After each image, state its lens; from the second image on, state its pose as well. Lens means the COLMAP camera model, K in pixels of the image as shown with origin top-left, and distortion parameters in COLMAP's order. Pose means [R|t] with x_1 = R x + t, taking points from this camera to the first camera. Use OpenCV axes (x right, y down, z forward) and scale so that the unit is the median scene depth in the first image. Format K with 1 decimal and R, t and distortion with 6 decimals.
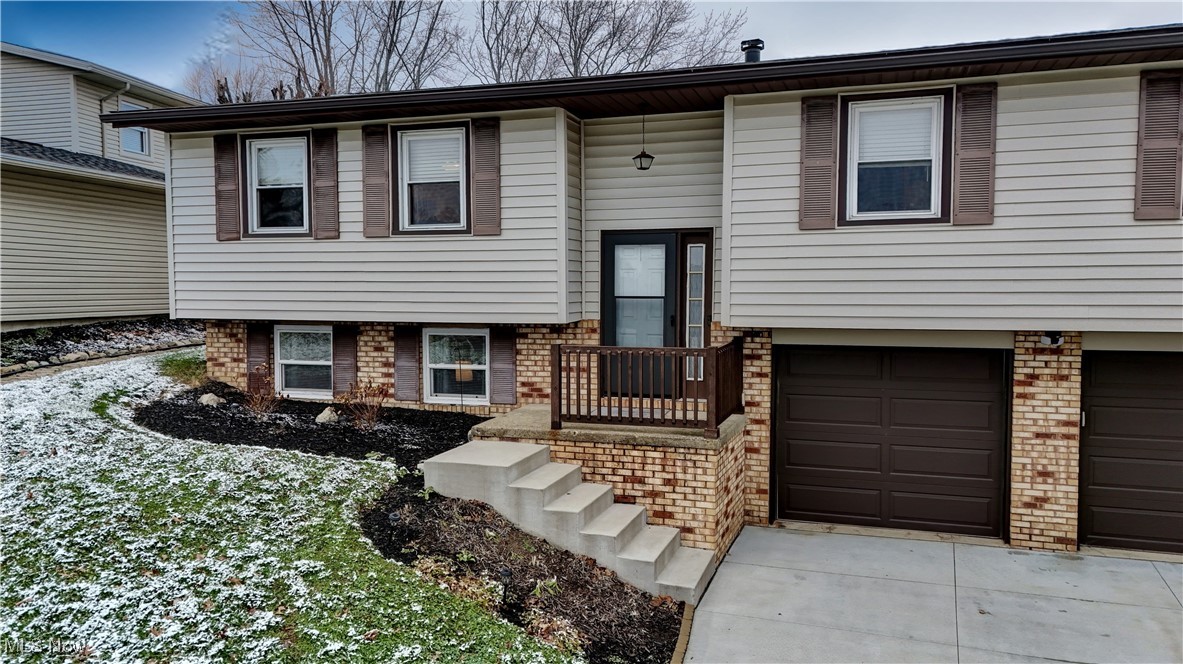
lens RADIAL K [[860.4, 0, 591.5], [0, 860.4, 332.0], [0, 0, 1]] dist [0.091441, -0.087653]
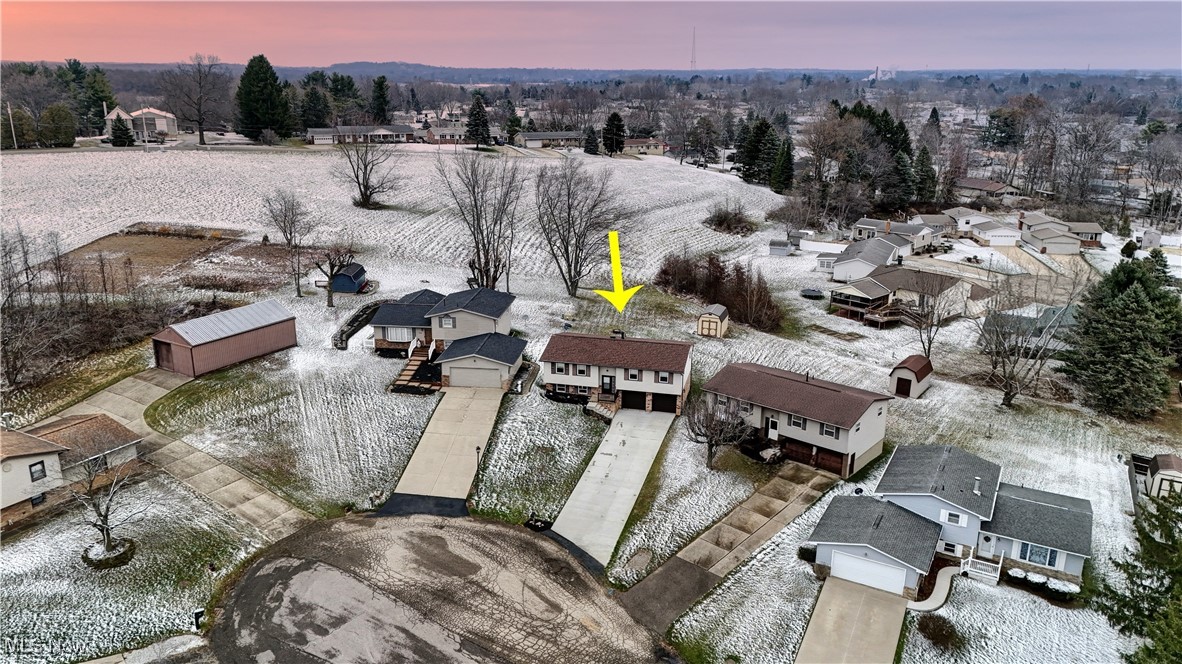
lens RADIAL K [[858.7, 0, 591.0], [0, 858.7, 332.0], [0, 0, 1]] dist [0.116375, -0.135262]
pose [[0.996471, -0.020177, 0.081476, -0.810333], [-0.000103, 0.970384, 0.241569, -2.686605], [-0.083937, -0.240724, 0.966957, -7.338354]]
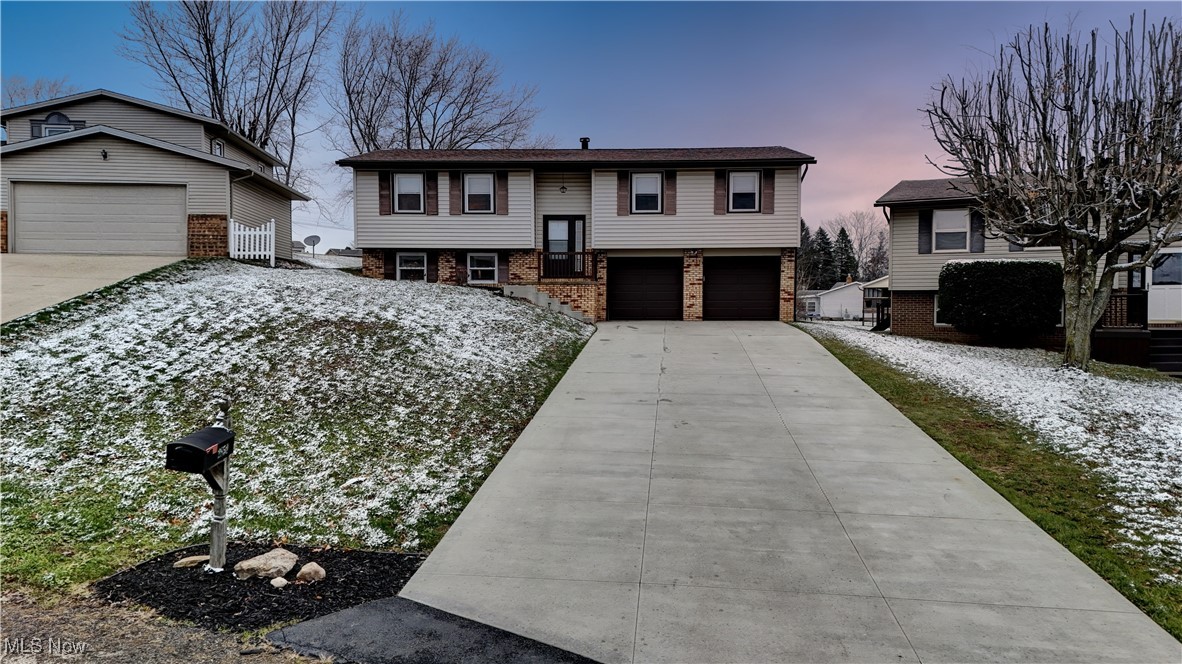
lens RADIAL K [[859.7, 0, 591.0], [0, 859.7, 332.0], [0, 0, 1]] dist [0.091441, -0.087653]
pose [[0.958693, -0.005537, 0.284390, -0.646759], [0.013110, 0.999608, -0.024734, 0.332370], [-0.284142, 0.027441, 0.958390, -1.683612]]
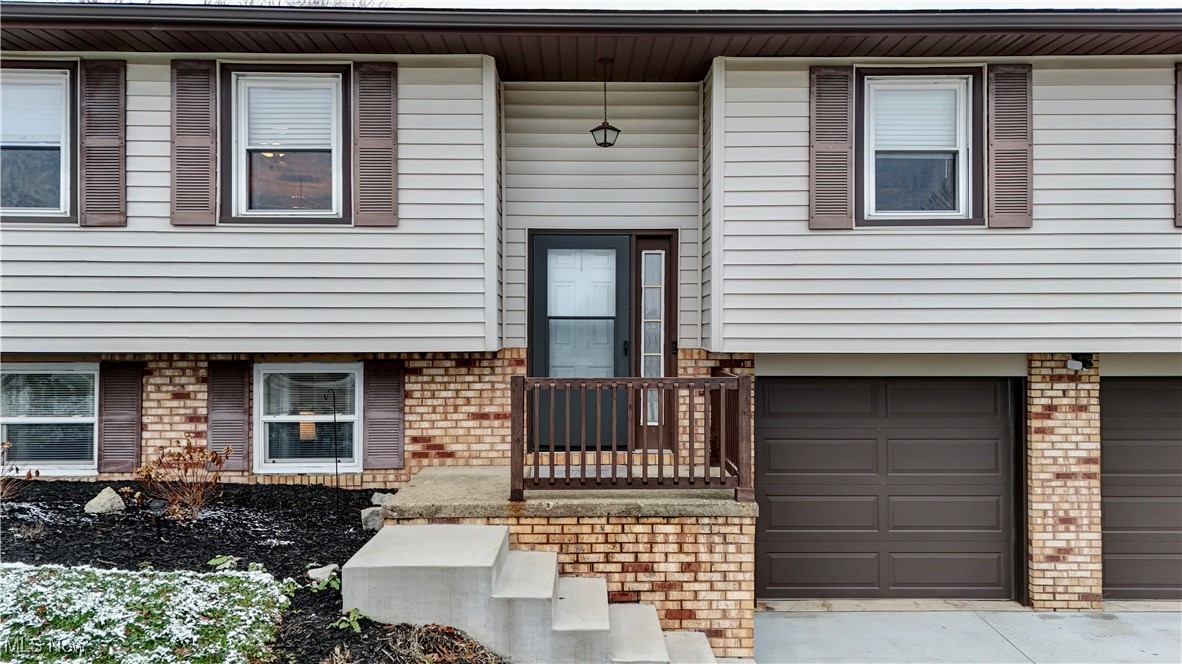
lens RADIAL K [[859.7, 0, 591.0], [0, 859.7, 332.0], [0, 0, 1]] dist [0.091441, -0.087653]
pose [[0.945498, 0.004989, 0.325591, -0.195022], [0.016337, 0.997897, -0.062733, 0.021110], [-0.325219, 0.064633, 0.943427, 0.299991]]
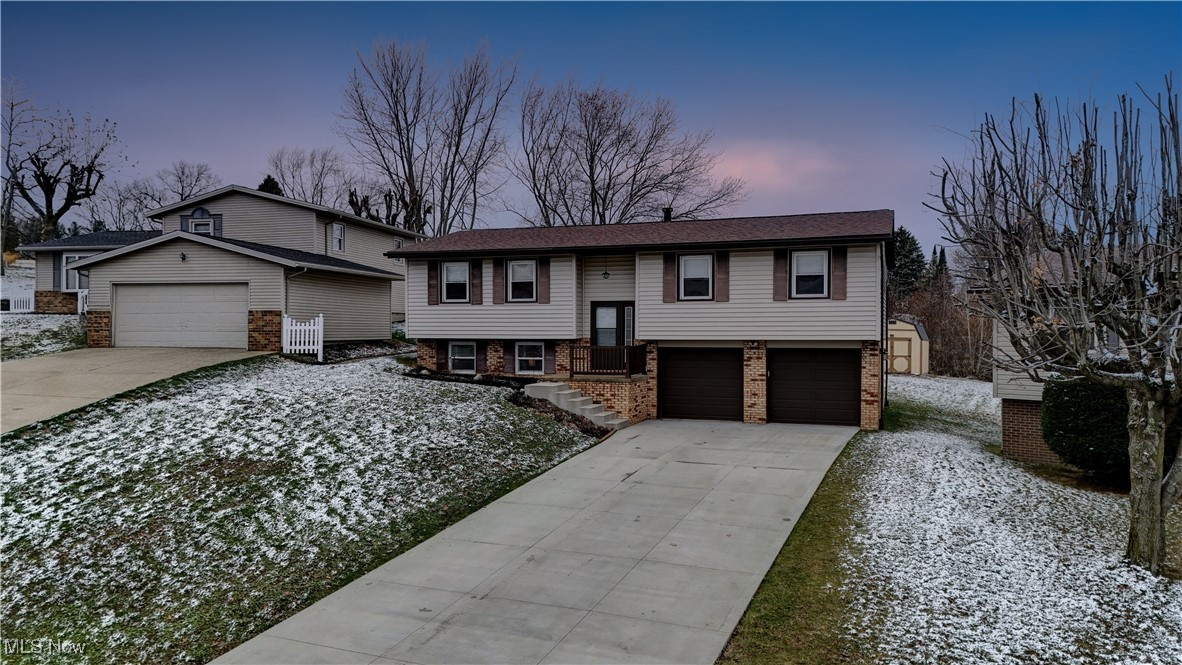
lens RADIAL K [[858.7, 0, 591.0], [0, 858.7, 332.5], [0, 0, 1]] dist [0.116375, -0.135262]
pose [[0.999658, 0.002263, -0.026056, 0.080848], [-0.003631, 0.998610, -0.052583, 0.105363], [0.025901, 0.052660, 0.998277, -1.524387]]
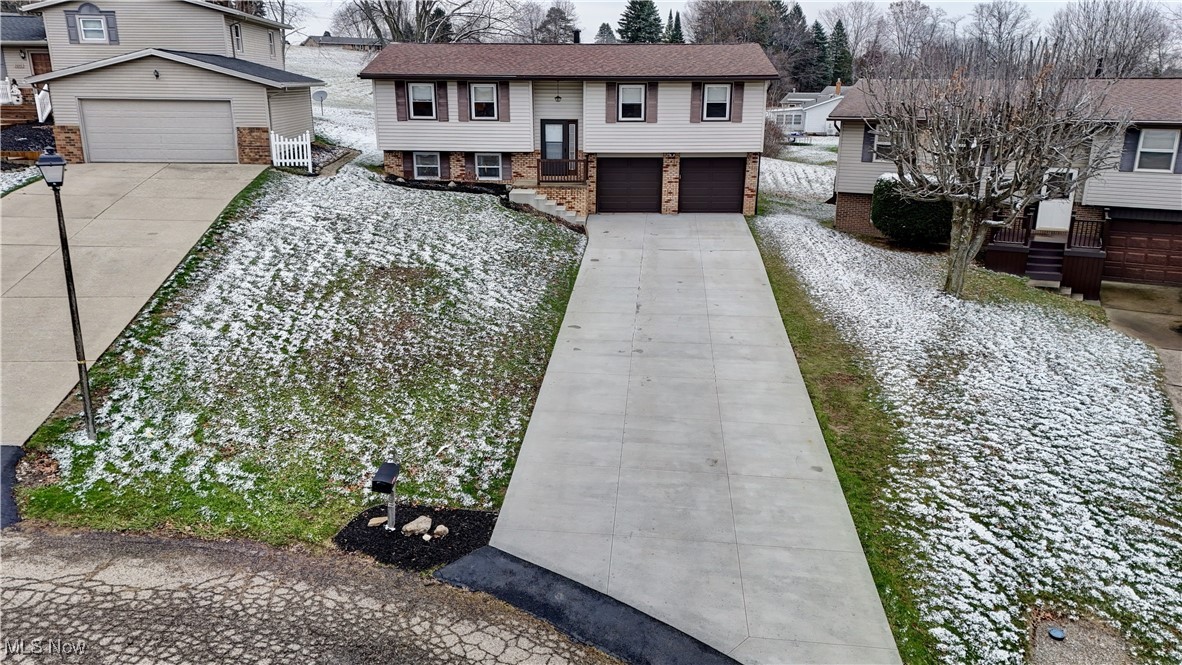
lens RADIAL K [[858.7, 0, 591.0], [0, 858.7, 332.5], [0, 0, 1]] dist [0.116375, -0.135262]
pose [[0.955079, -0.077974, 0.285908, -0.799237], [0.011218, 0.973586, 0.228046, -0.085421], [-0.296138, -0.214594, 0.930726, -2.179273]]
